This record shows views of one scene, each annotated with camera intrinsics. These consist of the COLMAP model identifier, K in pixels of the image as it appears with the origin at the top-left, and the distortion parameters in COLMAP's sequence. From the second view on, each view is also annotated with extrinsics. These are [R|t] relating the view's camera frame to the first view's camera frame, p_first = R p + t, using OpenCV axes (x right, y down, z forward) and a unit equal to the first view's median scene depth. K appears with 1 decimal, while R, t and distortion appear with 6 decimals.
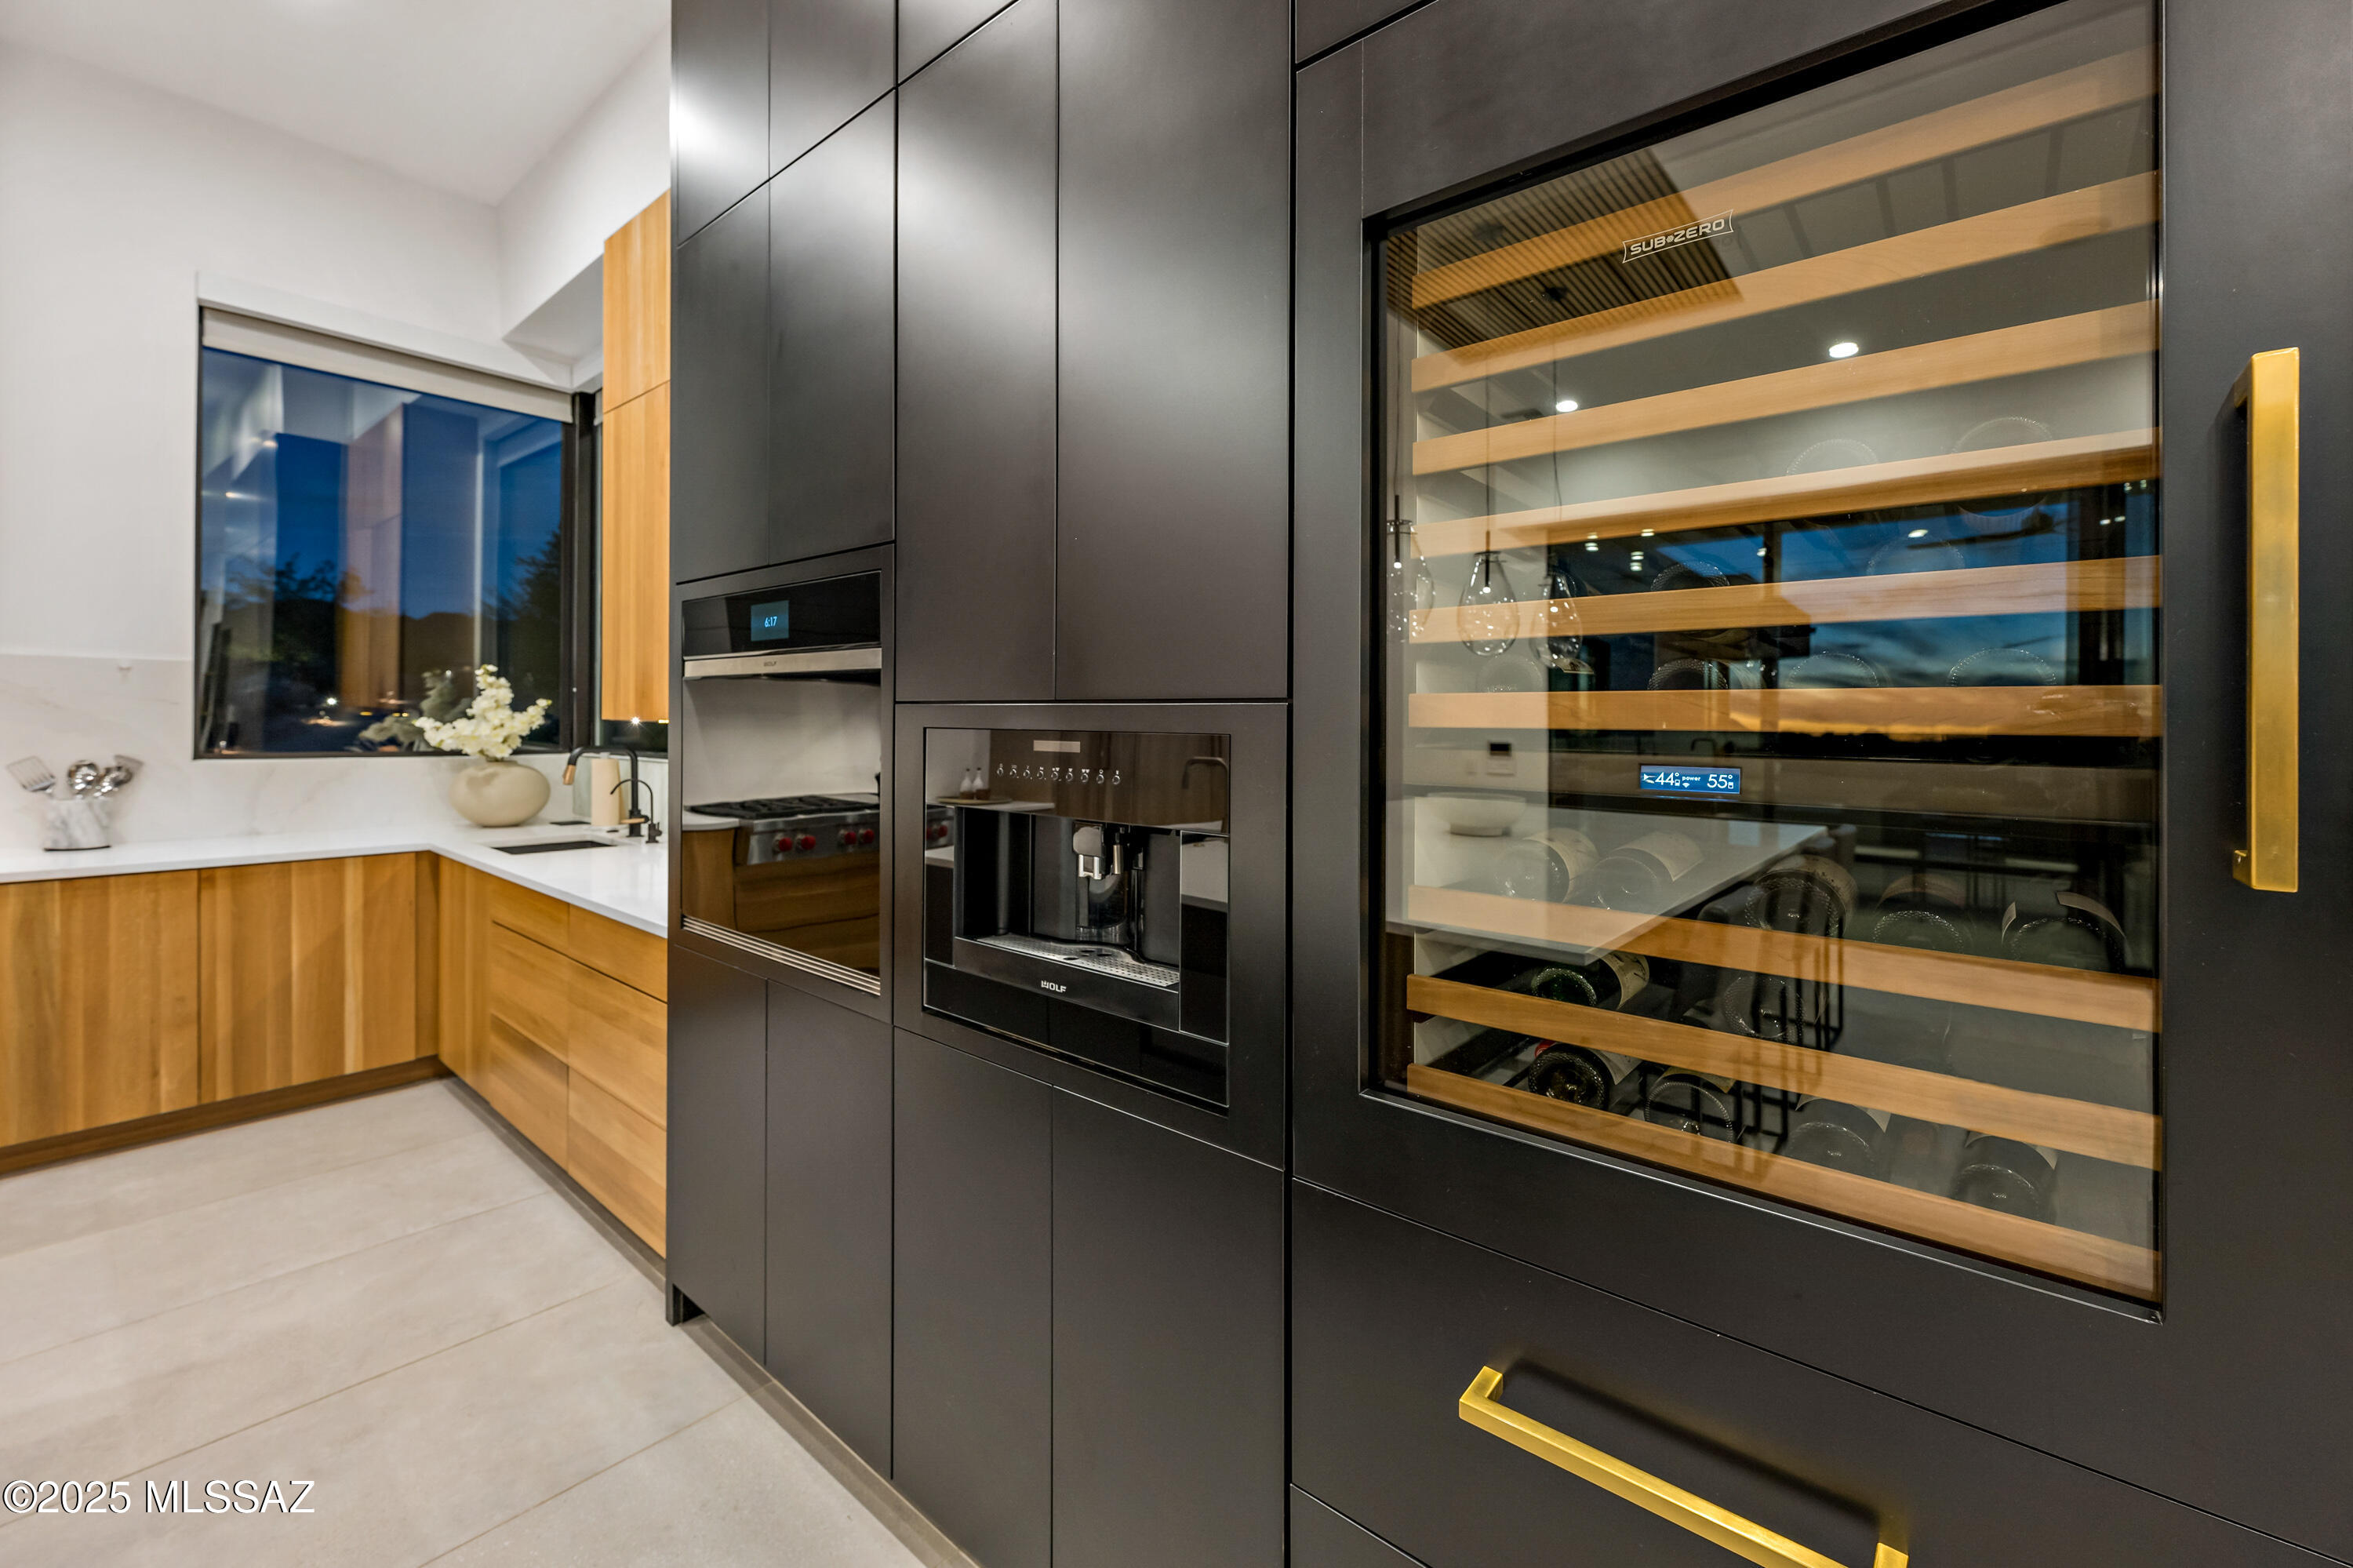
lens RADIAL K [[950.3, 0, 1186.0], [0, 950.3, 770.0], [0, 0, 1]] dist [-0.003401, 0.007148]
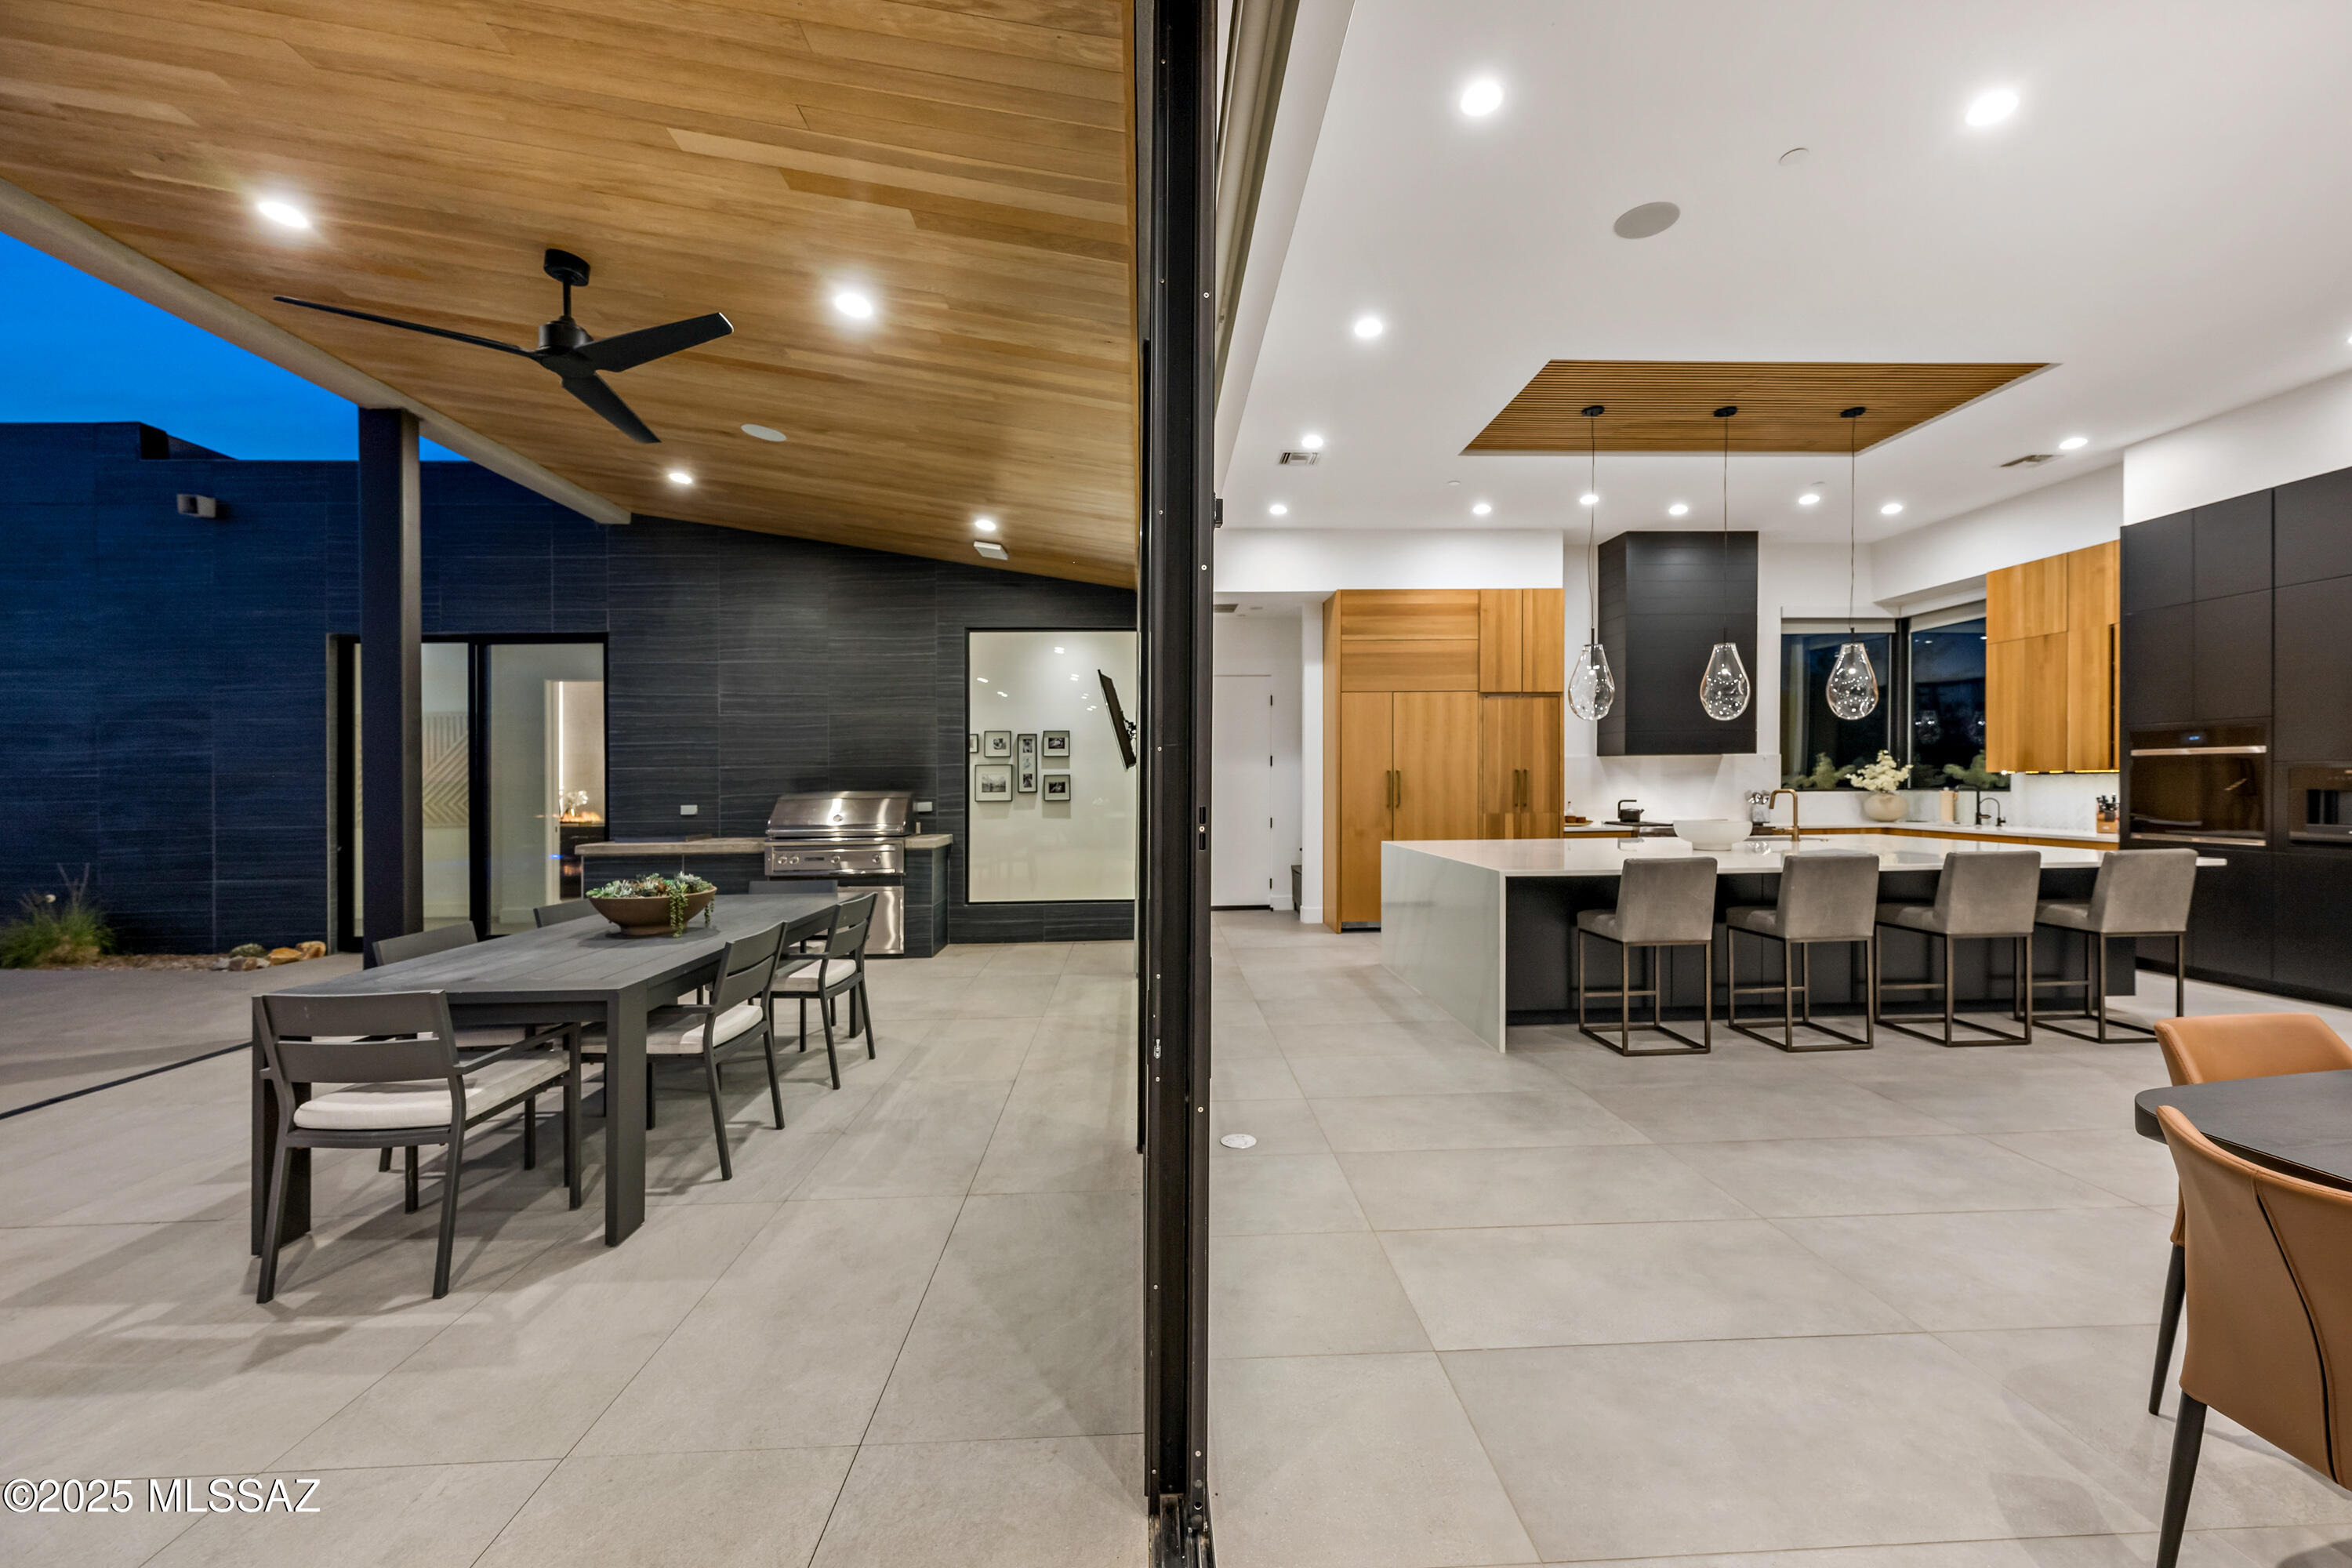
lens RADIAL K [[949.9, 0, 1185.5], [0, 949.9, 770.0], [0, 0, 1]] dist [-0.003401, 0.007148]
pose [[0.673025, -0.012776, -0.739510, -0.178030], [-0.045307, 0.997261, -0.058463, 0.141759], [0.738231, 0.072852, 0.670602, -1.717087]]
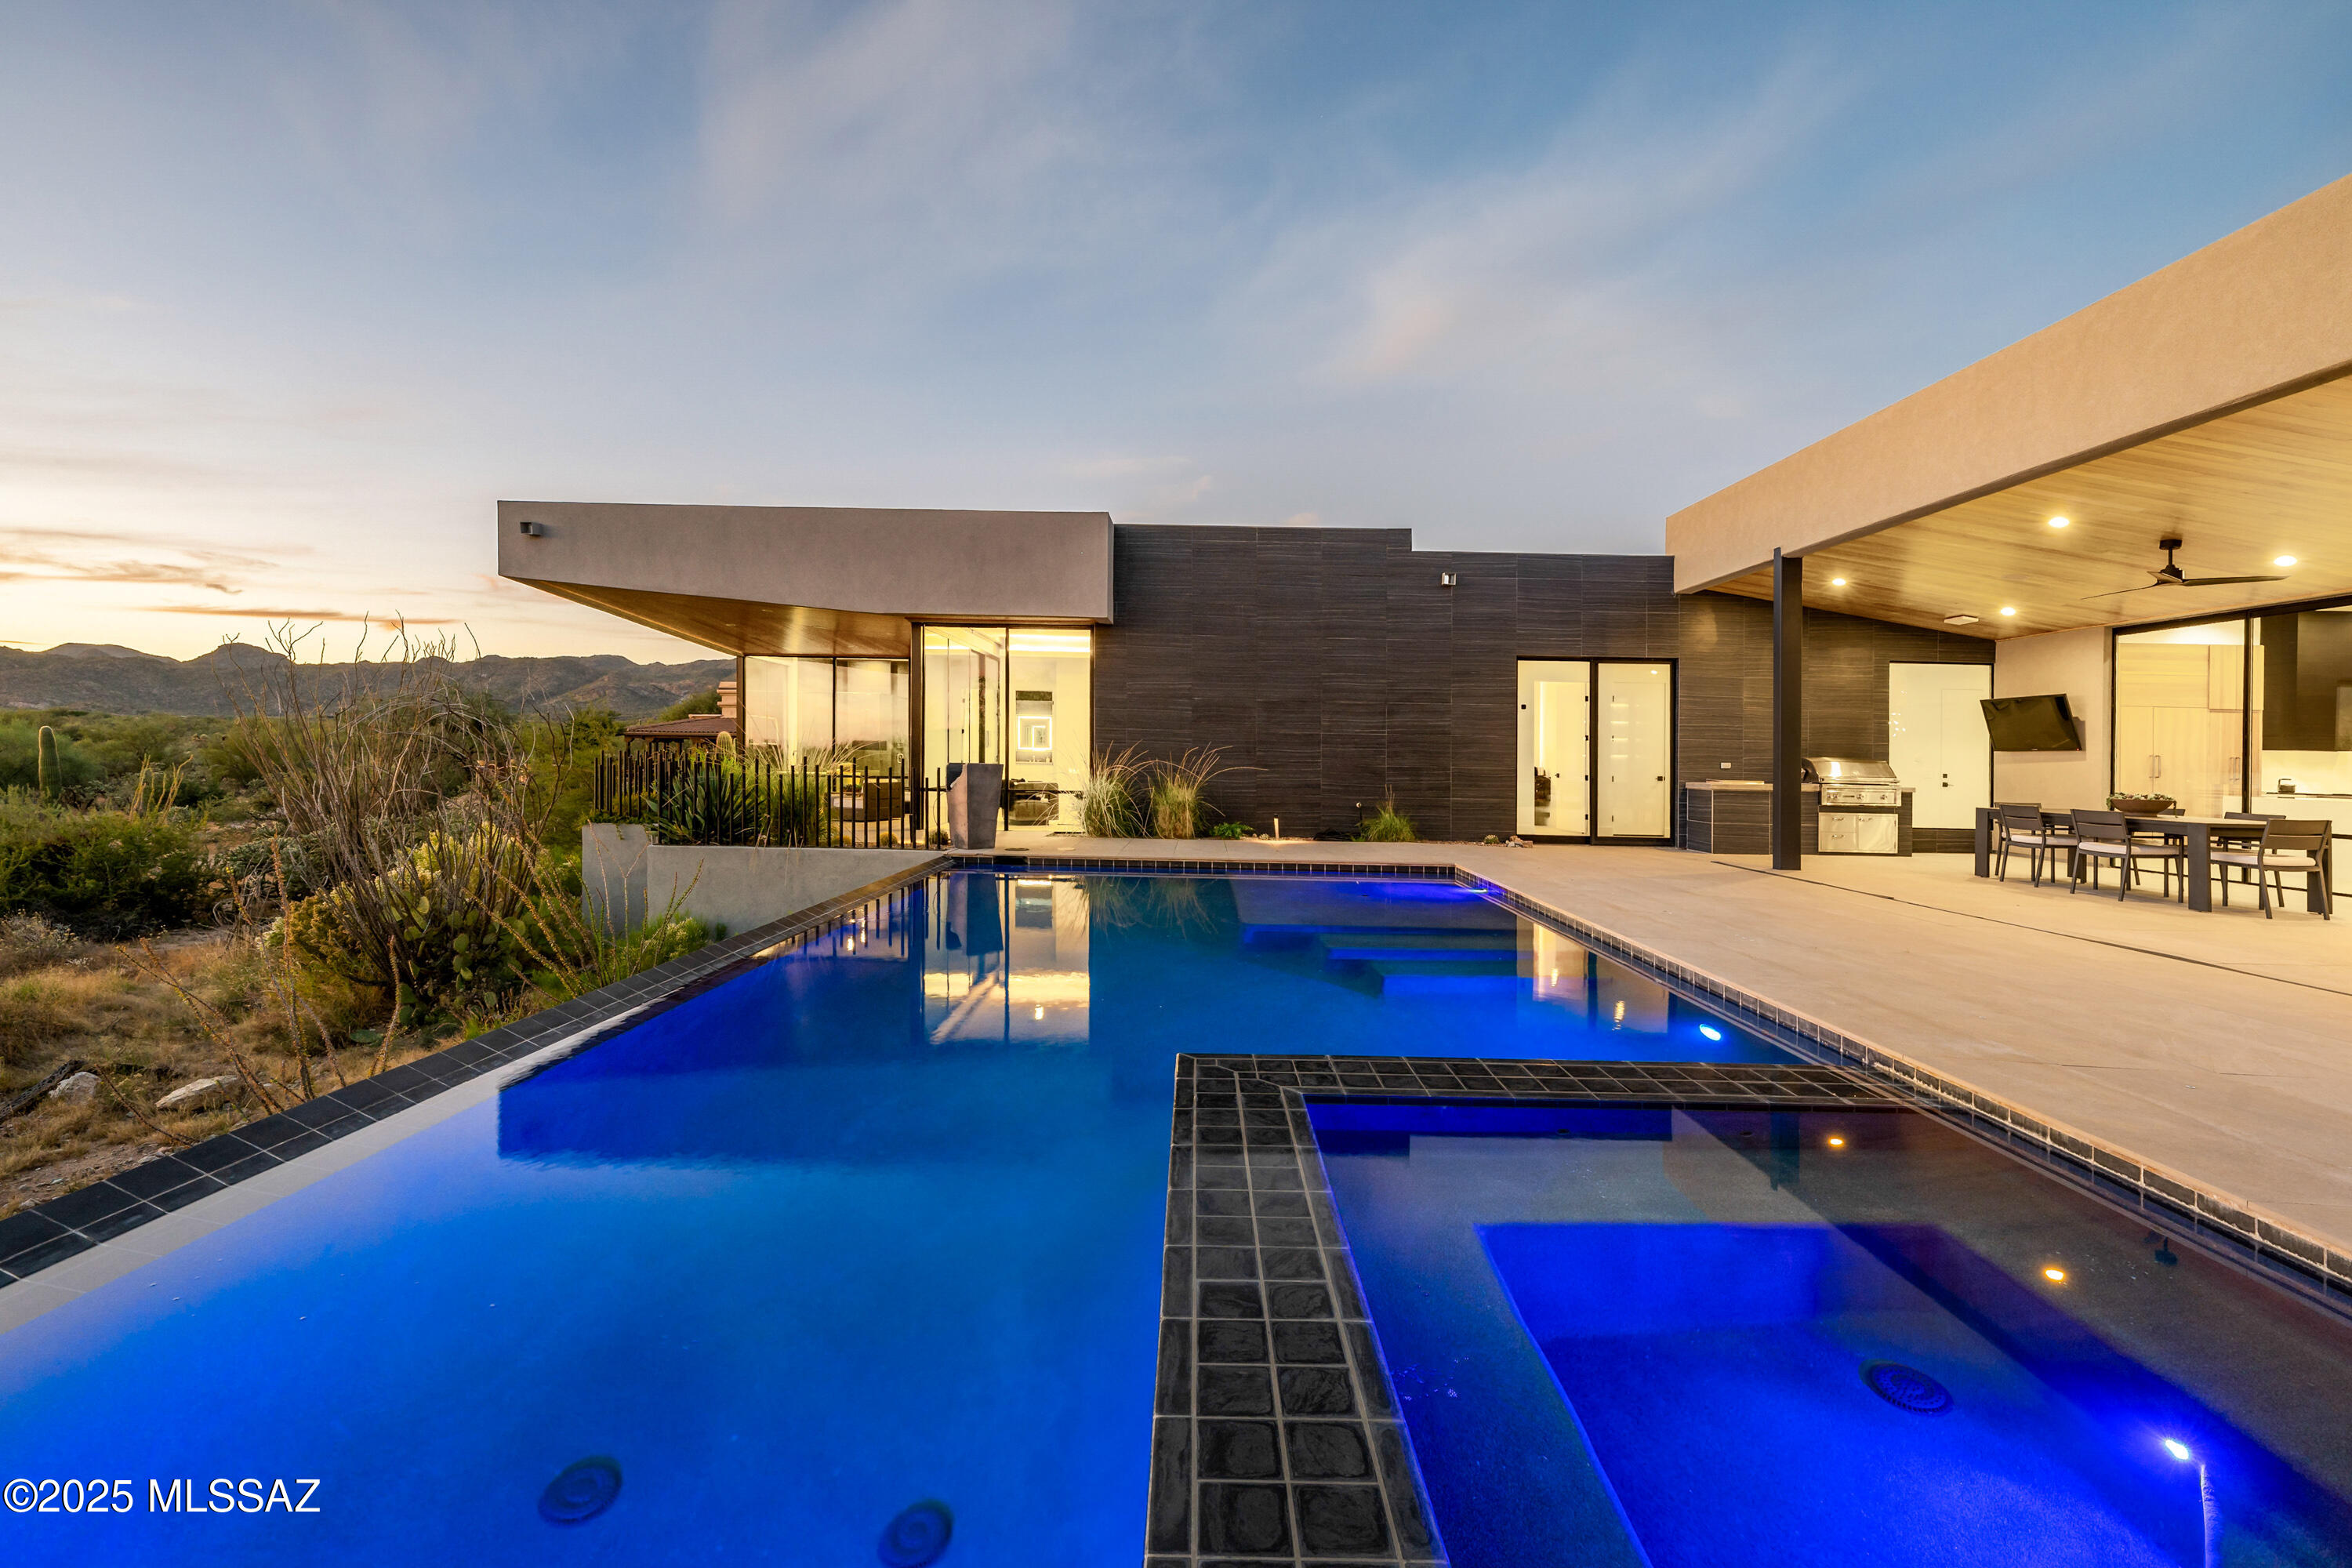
lens RADIAL K [[949.9, 0, 1185.5], [0, 949.9, 770.0], [0, 0, 1]] dist [-0.003401, 0.007148]
pose [[0.639950, 0.025741, -0.767985, -1.094665], [-0.079035, 0.996343, -0.032463, 0.464673], [0.764341, 0.081472, 0.639644, -5.091846]]
